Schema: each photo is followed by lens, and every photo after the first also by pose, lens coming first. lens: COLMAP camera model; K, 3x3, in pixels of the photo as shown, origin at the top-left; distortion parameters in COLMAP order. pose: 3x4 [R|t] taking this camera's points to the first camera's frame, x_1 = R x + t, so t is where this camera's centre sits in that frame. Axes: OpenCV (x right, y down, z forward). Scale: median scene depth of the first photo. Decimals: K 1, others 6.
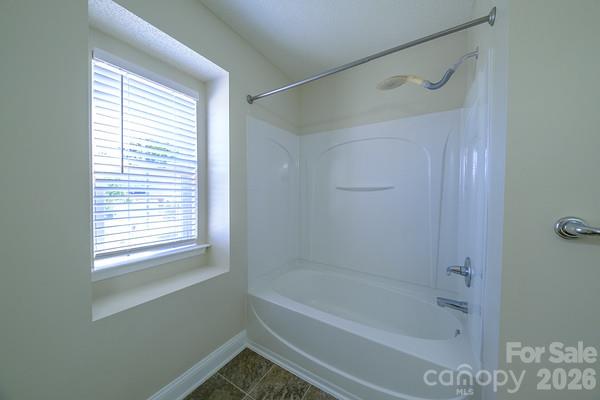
lens RADIAL K [[205.2, 0, 302.6], [0, 205.2, 196.5], [0, 0, 1]] dist [0.000183, -0.000128]
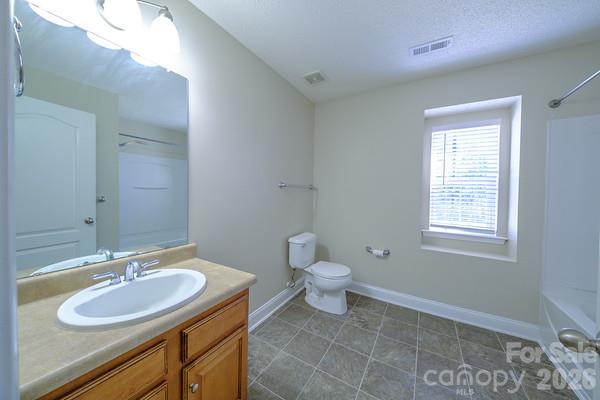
lens RADIAL K [[205.2, 0, 301.9], [0, 205.2, 196.1], [0, 0, 1]] dist [0.000183, -0.000128]
pose [[-0.000986, 0.005024, -0.999987, 0.782595], [-0.035683, 0.999350, 0.005056, 0.022853], [0.999363, 0.035688, -0.000806, -0.234137]]
